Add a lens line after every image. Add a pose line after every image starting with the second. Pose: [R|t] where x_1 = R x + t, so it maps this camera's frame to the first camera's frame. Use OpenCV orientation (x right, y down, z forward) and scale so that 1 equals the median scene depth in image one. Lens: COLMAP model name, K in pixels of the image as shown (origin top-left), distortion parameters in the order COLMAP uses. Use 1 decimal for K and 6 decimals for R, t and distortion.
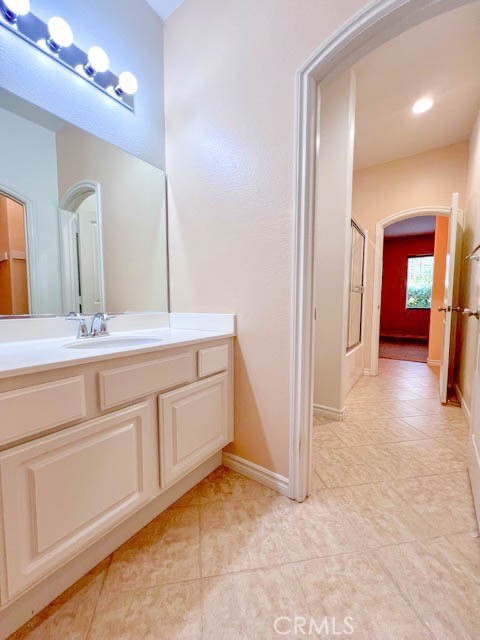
lens RADIAL K [[256.4, 0, 238.5], [0, 256.4, 321.3], [0, 0, 1]] dist [0.002392, 0.000369]
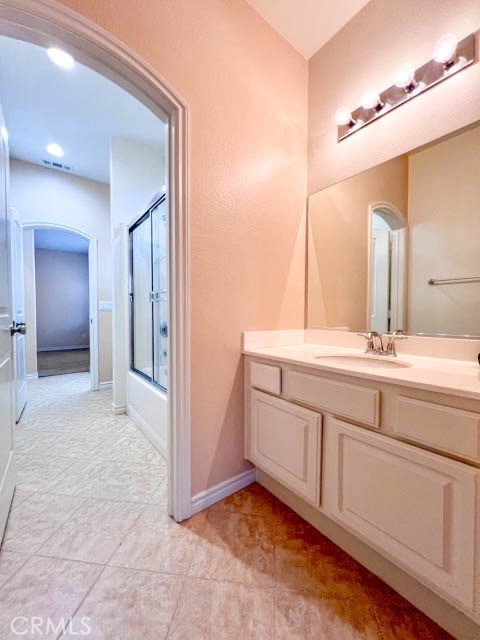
lens RADIAL K [[255.9, 0, 255.5], [0, 255.9, 336.2], [0, 0, 1]] dist [-0.036628, 0.000060]
pose [[-0.269530, 0.064115, -0.960855, 0.750540], [-0.088047, 0.991961, 0.090889, -0.081323], [0.958958, 0.109098, -0.261718, 1.065362]]
